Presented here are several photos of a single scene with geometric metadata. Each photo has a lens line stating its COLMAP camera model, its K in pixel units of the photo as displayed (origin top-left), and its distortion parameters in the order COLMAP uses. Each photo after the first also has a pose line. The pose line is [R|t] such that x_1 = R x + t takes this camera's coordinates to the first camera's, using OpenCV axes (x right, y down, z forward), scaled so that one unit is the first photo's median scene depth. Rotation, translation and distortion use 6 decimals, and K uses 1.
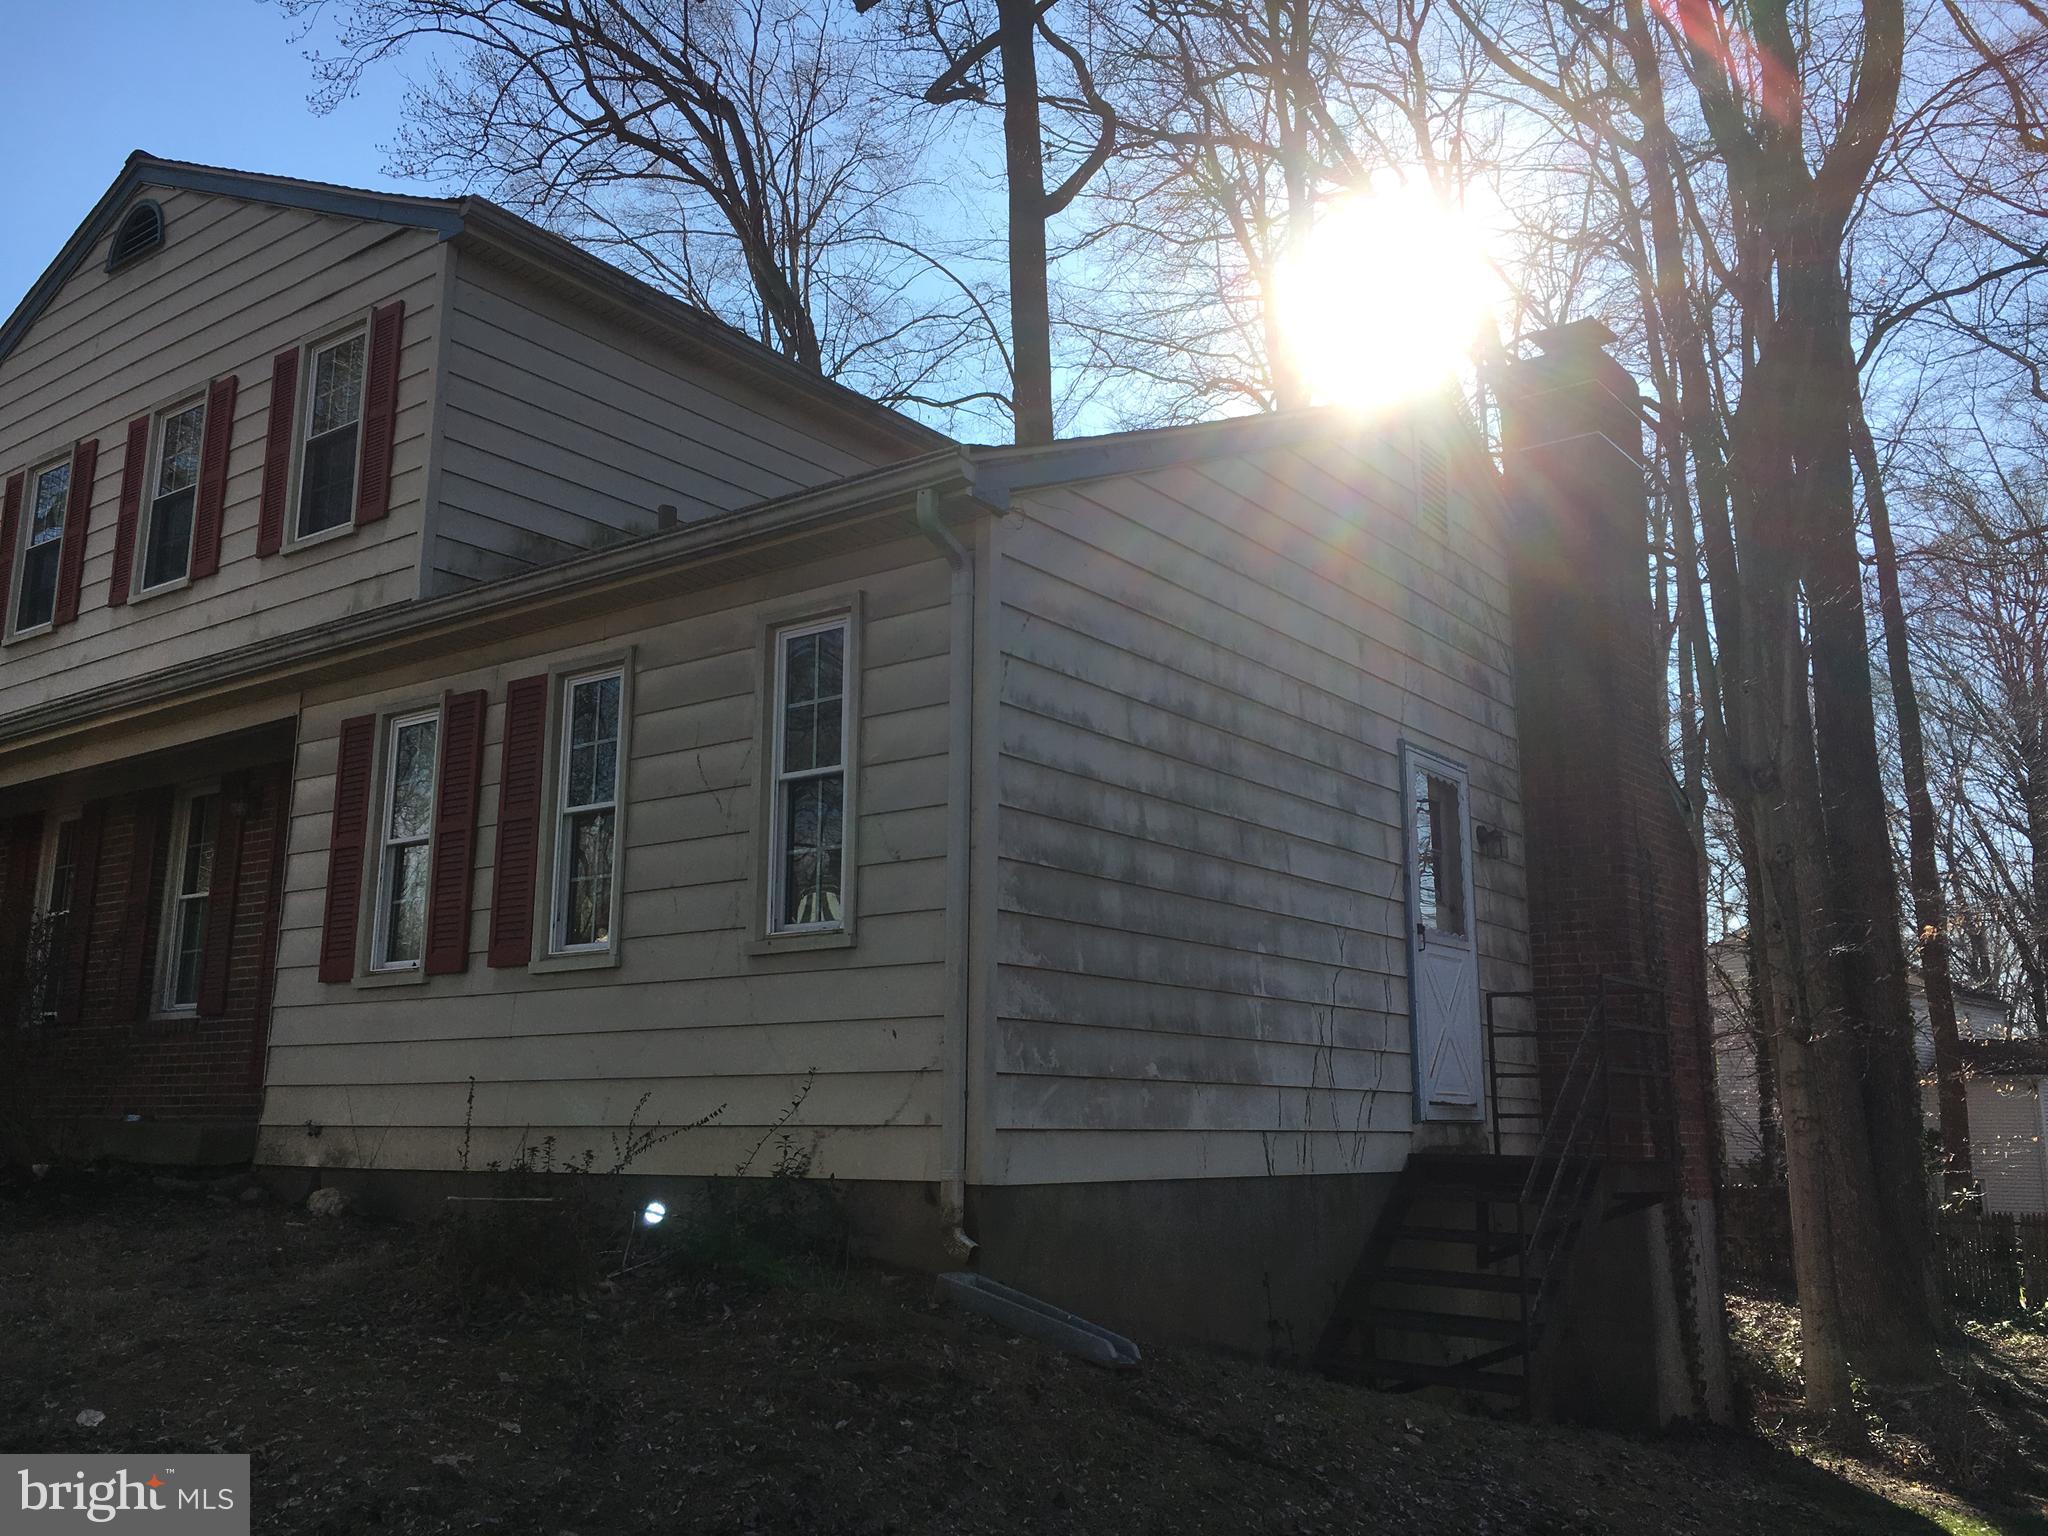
lens RADIAL K [[1742.9, 0, 1024.0], [0, 1742.9, 768.0], [0, 0, 1]] dist [0.085218, -0.123803]
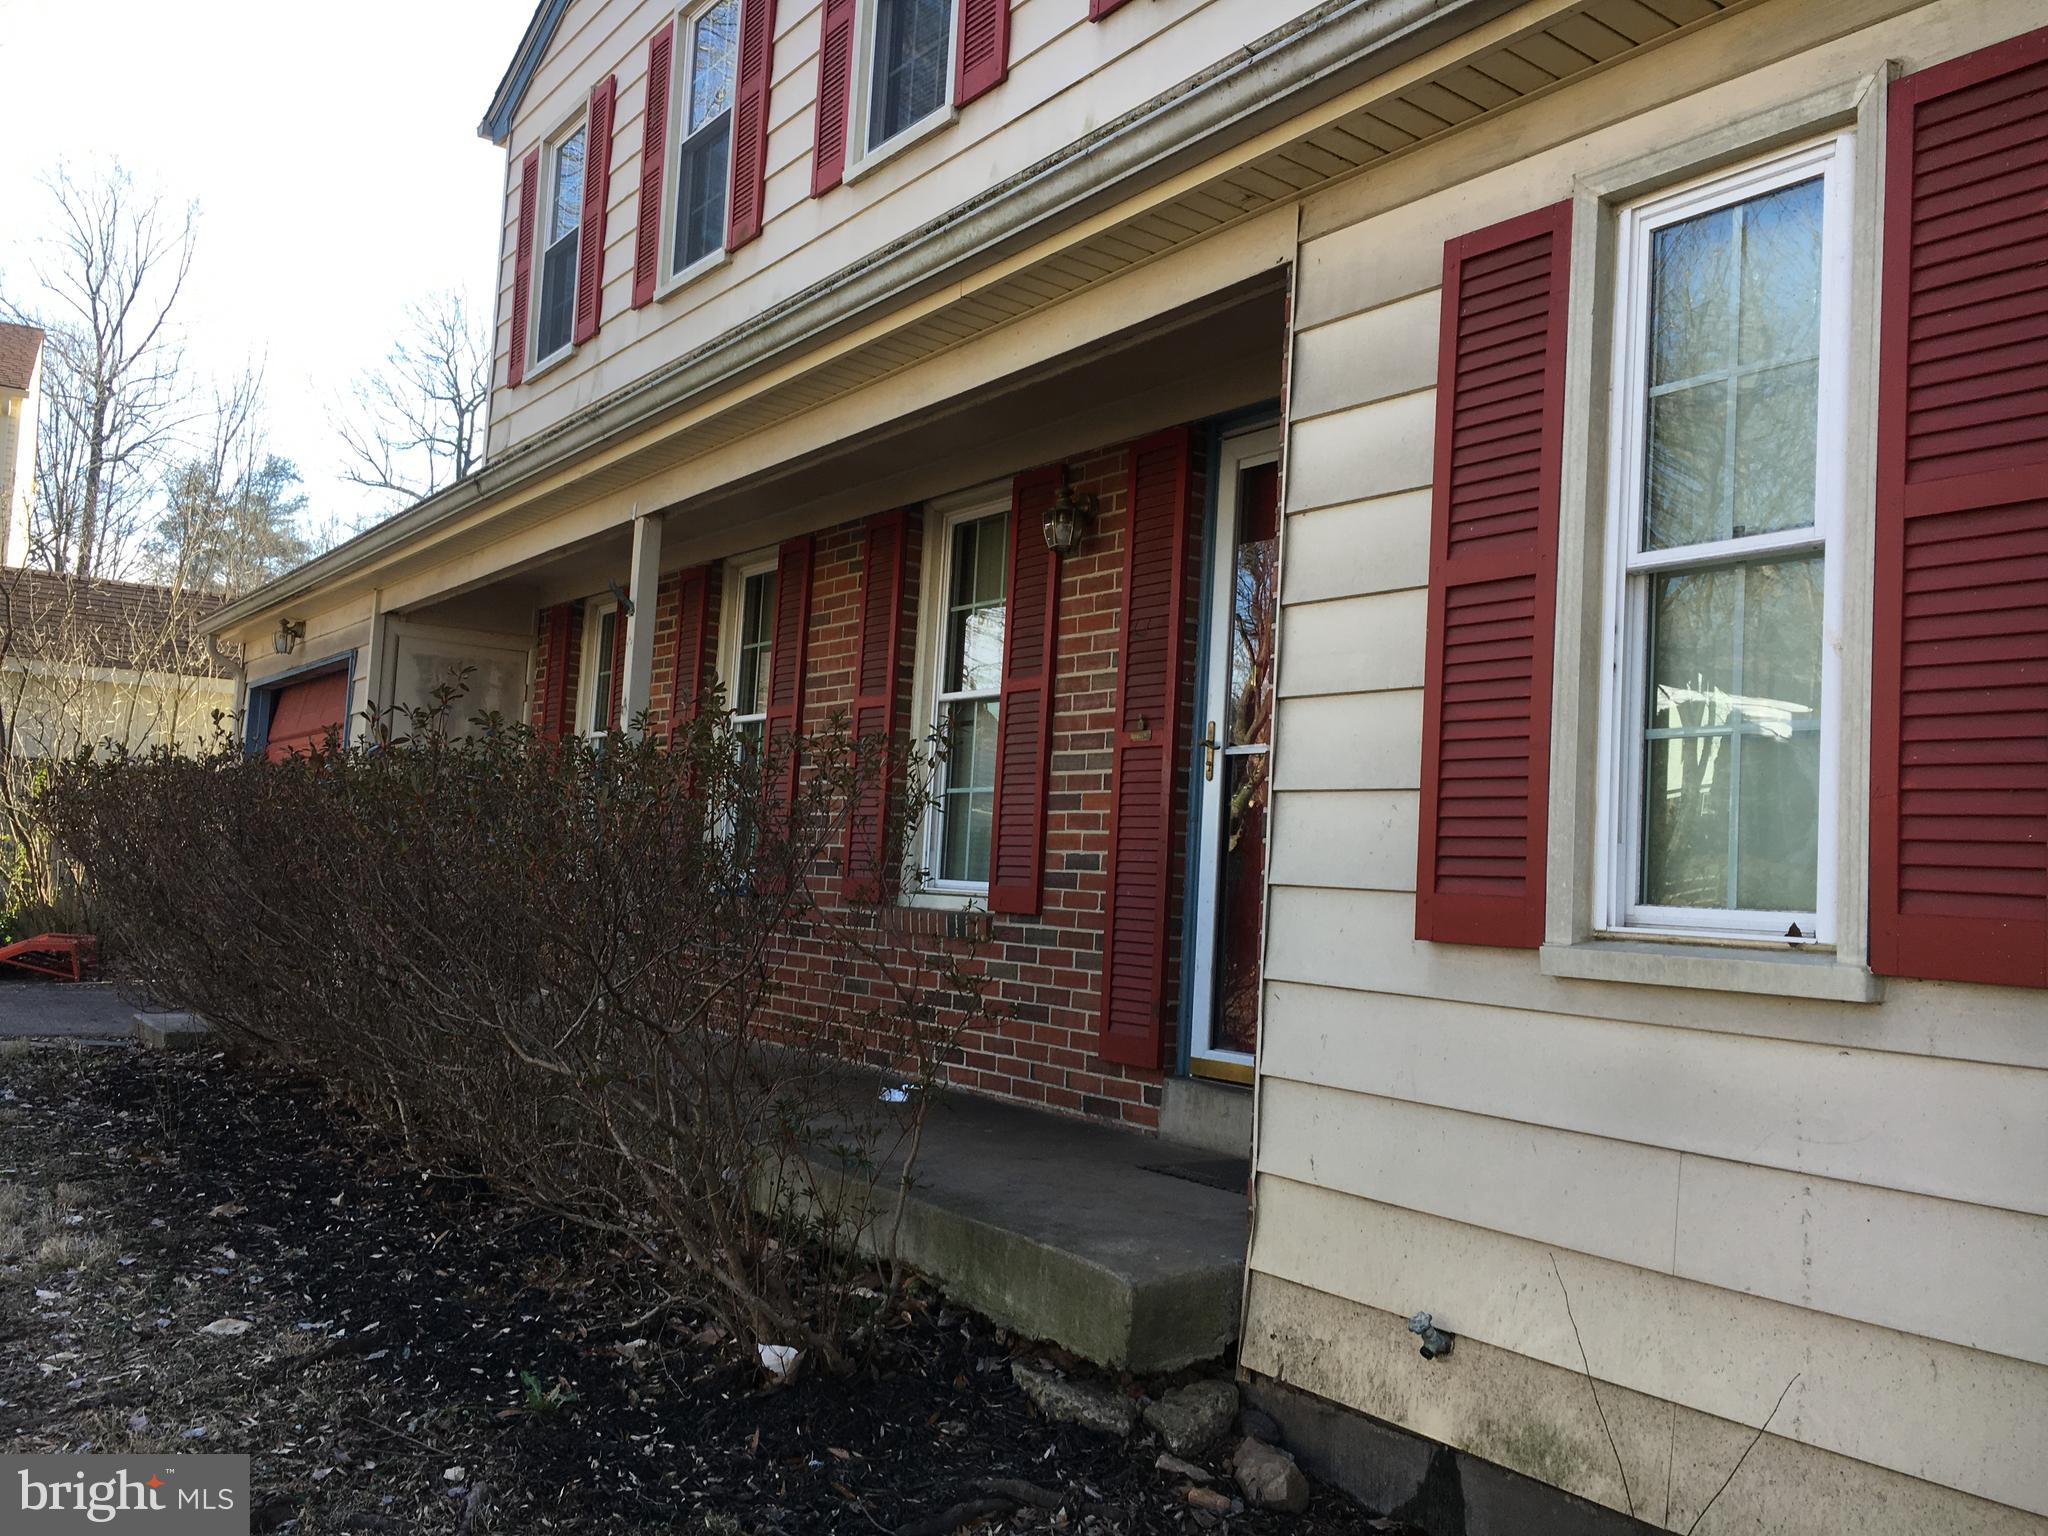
lens RADIAL K [[1742.9, 0, 1024.0], [0, 1742.9, 768.0], [0, 0, 1]] dist [0.085218, -0.123803]
pose [[0.948947, 0.024621, -0.314473, -0.377859], [0.012711, 0.993155, 0.116114, 0.042165], [0.315180, -0.114183, 0.942138, 0.649100]]
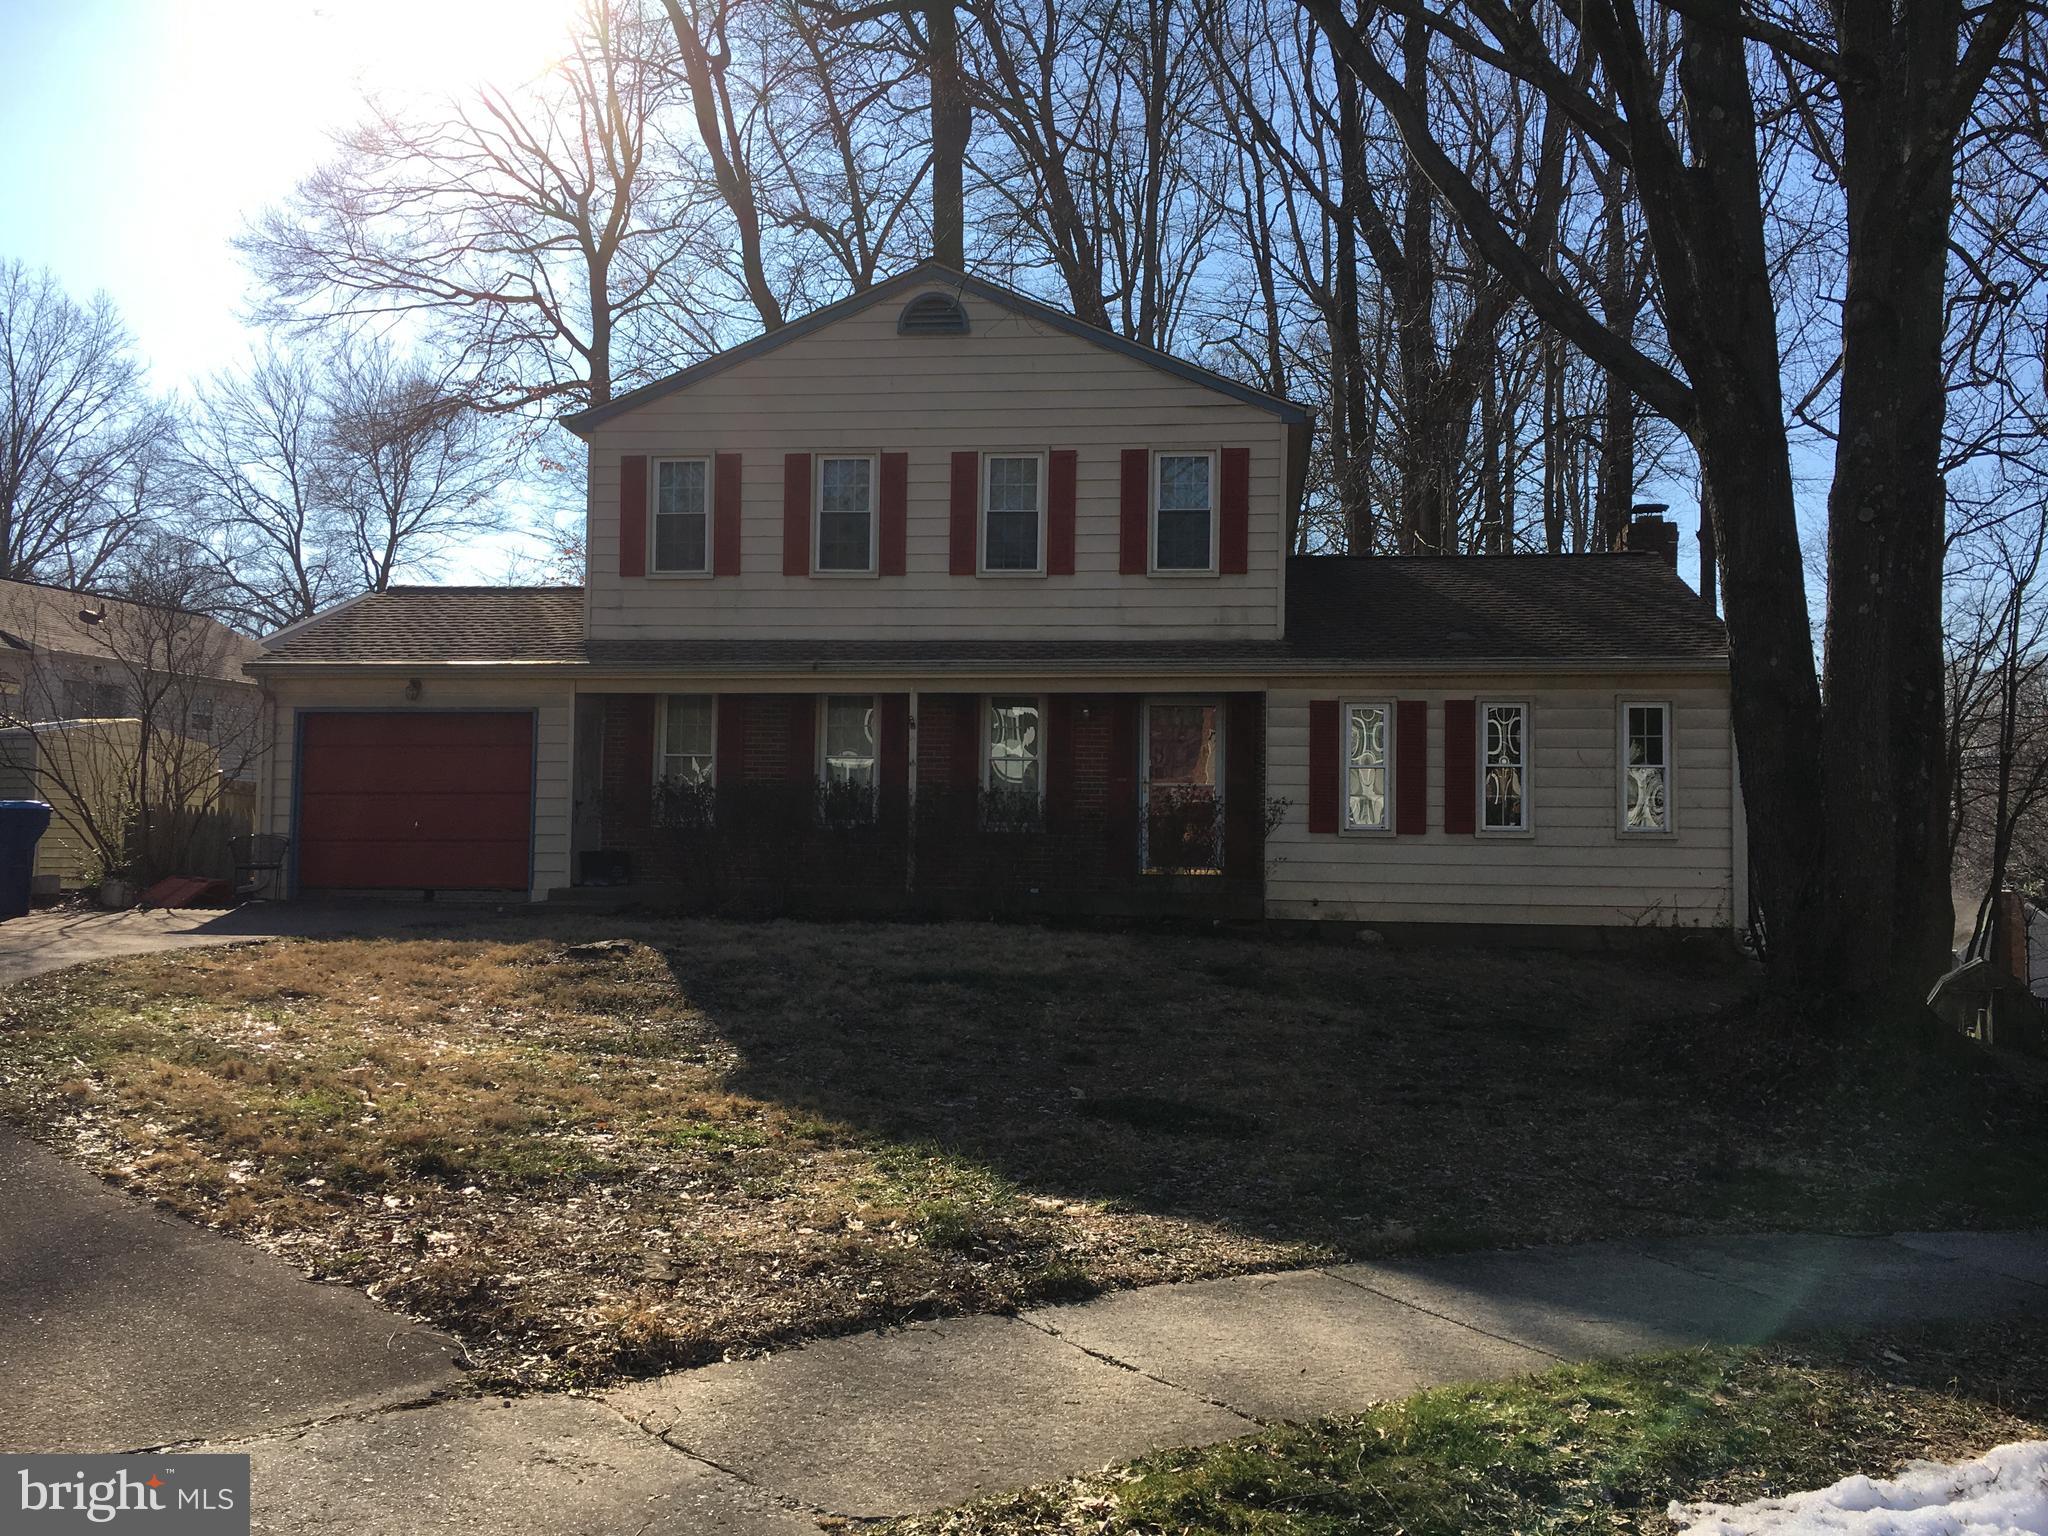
lens RADIAL K [[1725.2, 0, 999.5], [0, 1725.2, 767.0], [0, 0, 1]] dist [0.090168, -0.100271]
pose [[0.862541, 0.025239, 0.505357, -1.794154], [-0.107281, 0.985170, 0.133905, -0.189777], [-0.494483, -0.169714, 0.852457, -0.539590]]
